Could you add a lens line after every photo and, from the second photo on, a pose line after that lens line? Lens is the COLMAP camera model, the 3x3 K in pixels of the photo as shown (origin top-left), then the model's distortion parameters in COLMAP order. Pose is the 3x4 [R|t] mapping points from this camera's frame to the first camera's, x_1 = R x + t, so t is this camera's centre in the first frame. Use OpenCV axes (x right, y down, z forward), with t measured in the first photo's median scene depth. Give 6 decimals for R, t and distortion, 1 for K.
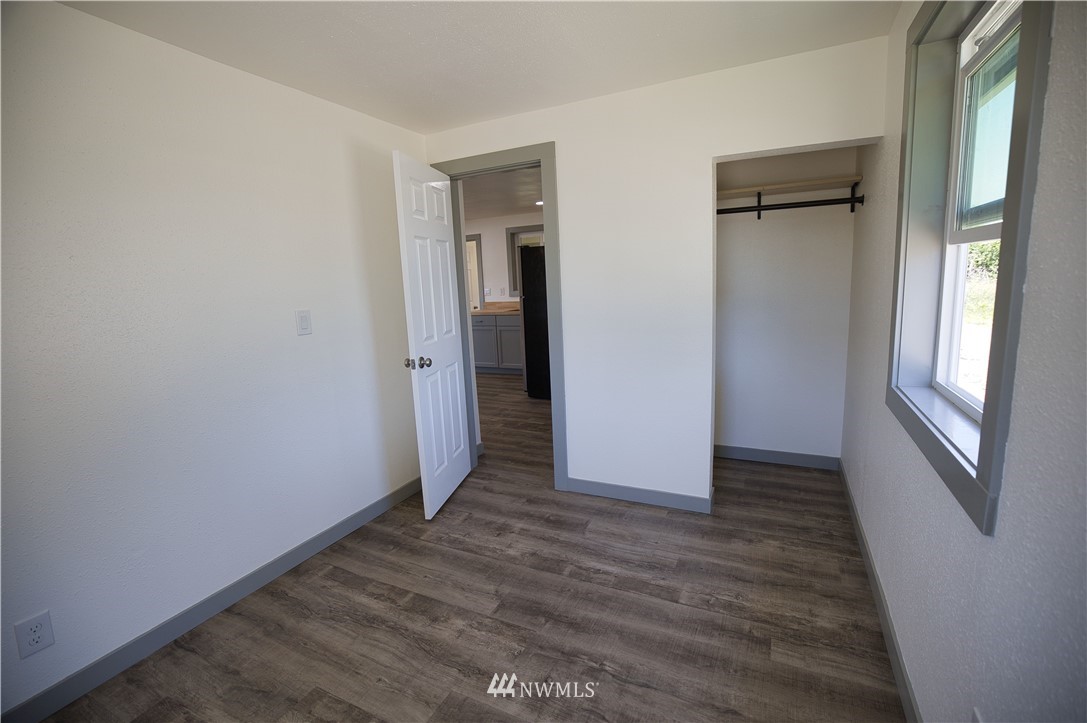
lens RADIAL K [[473.3, 0, 546.9], [0, 473.3, 359.5], [0, 0, 1]] dist [-0.030175, 0.011662]
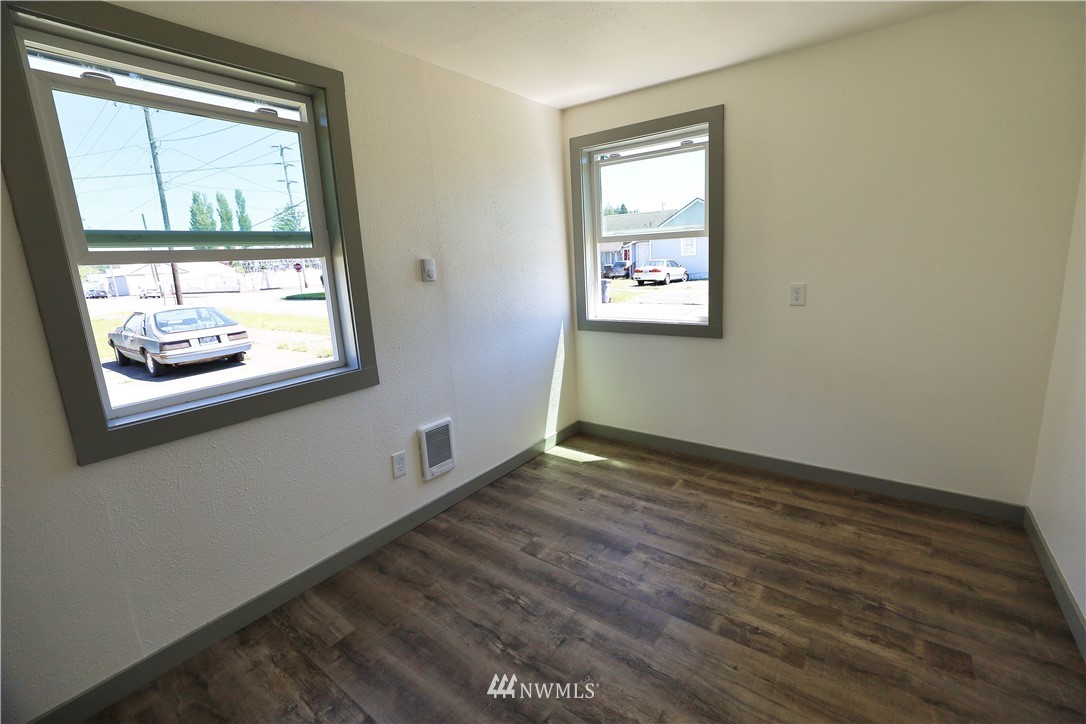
lens RADIAL K [[472.9, 0, 550.6], [0, 472.9, 353.6], [0, 0, 1]] dist [-0.030175, 0.011662]
pose [[-0.979277, 0.062389, 0.192678, -0.161787], [0.127061, 0.930105, 0.344615, -0.205108], [-0.157711, 0.361955, -0.918758, 1.269949]]
